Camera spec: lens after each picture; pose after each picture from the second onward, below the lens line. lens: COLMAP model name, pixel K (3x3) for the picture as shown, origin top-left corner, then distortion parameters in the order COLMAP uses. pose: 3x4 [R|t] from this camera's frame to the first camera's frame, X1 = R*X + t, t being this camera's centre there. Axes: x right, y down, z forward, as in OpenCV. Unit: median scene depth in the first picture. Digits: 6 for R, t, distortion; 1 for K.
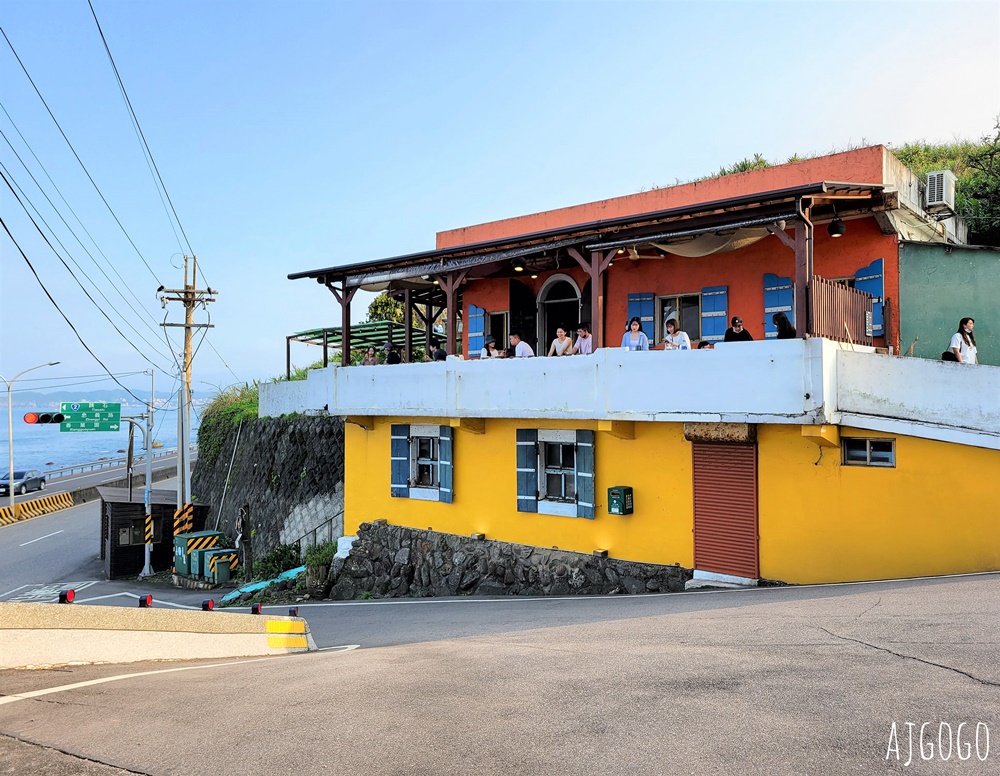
lens RADIAL K [[796.3, 0, 500.3], [0, 796.3, 385.4], [0, 0, 1]] dist [0.010561, 0.001512]
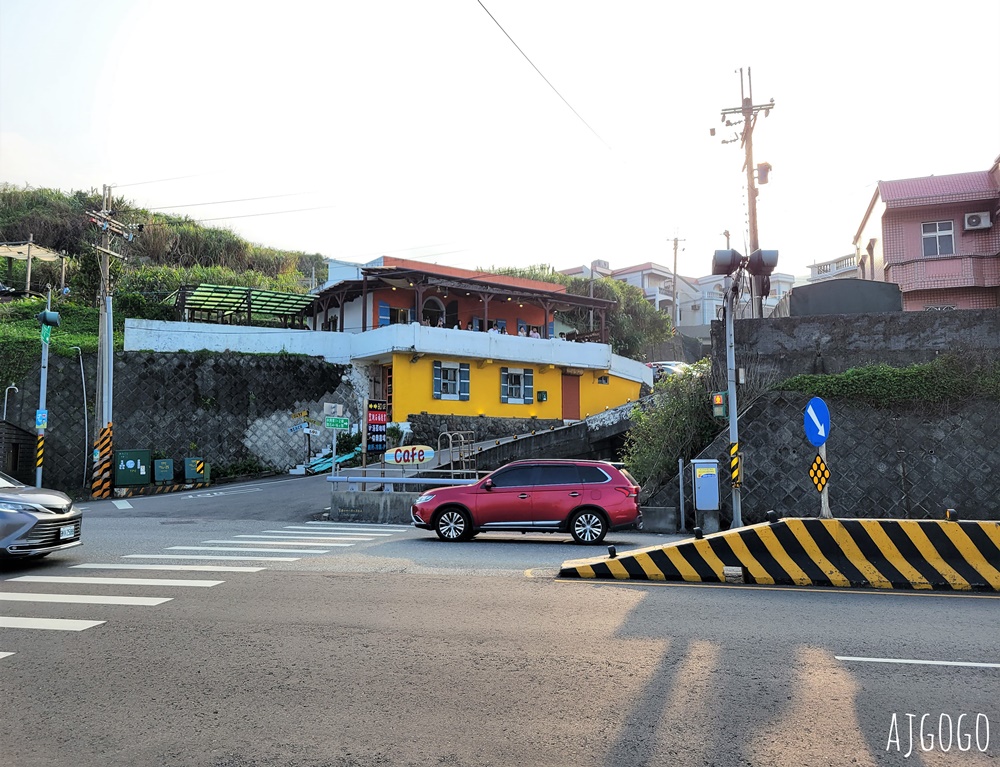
lens RADIAL K [[797.7, 0, 499.5], [0, 797.7, 387.9], [0, 0, 1]] dist [-0.002781, -0.000416]
pose [[0.232245, 0.087500, 0.968714, -2.067155], [-0.020078, 0.996164, -0.085165, 0.291930], [-0.972450, 0.000329, 0.233111, 0.440243]]
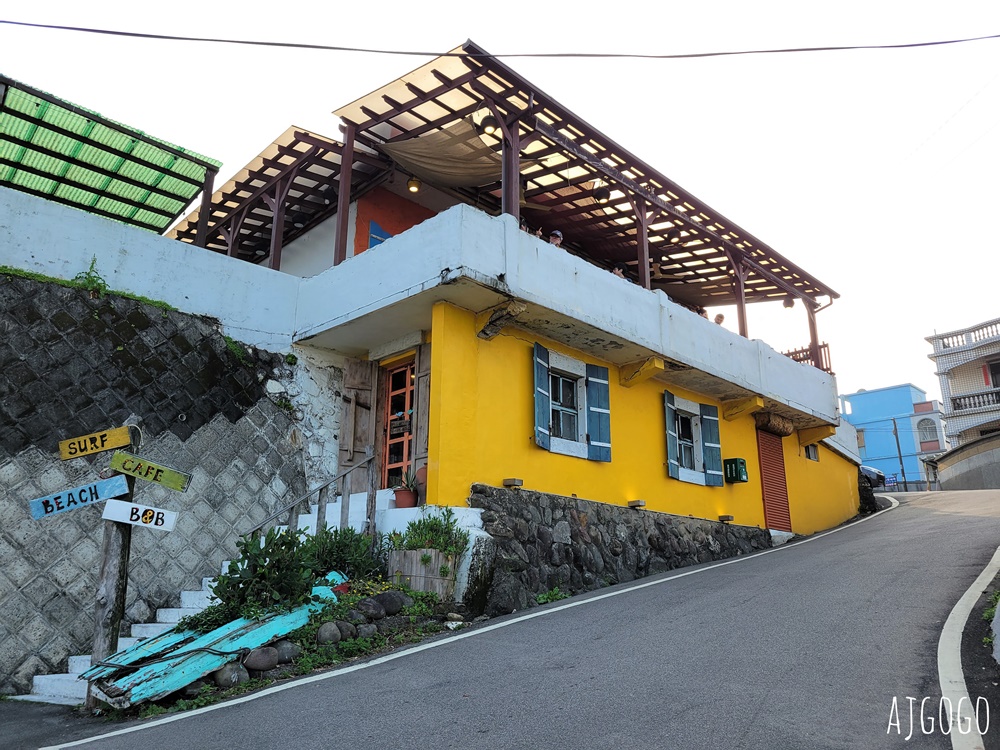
lens RADIAL K [[763.0, 0, 503.2], [0, 763.0, 374.2], [0, 0, 1]] dist [0.045009, -0.020174]
pose [[0.087187, 0.292368, 0.952323, -0.812260], [-0.027171, 0.956306, -0.291103, 0.288273], [-0.995821, -0.000495, 0.091322, 1.040380]]
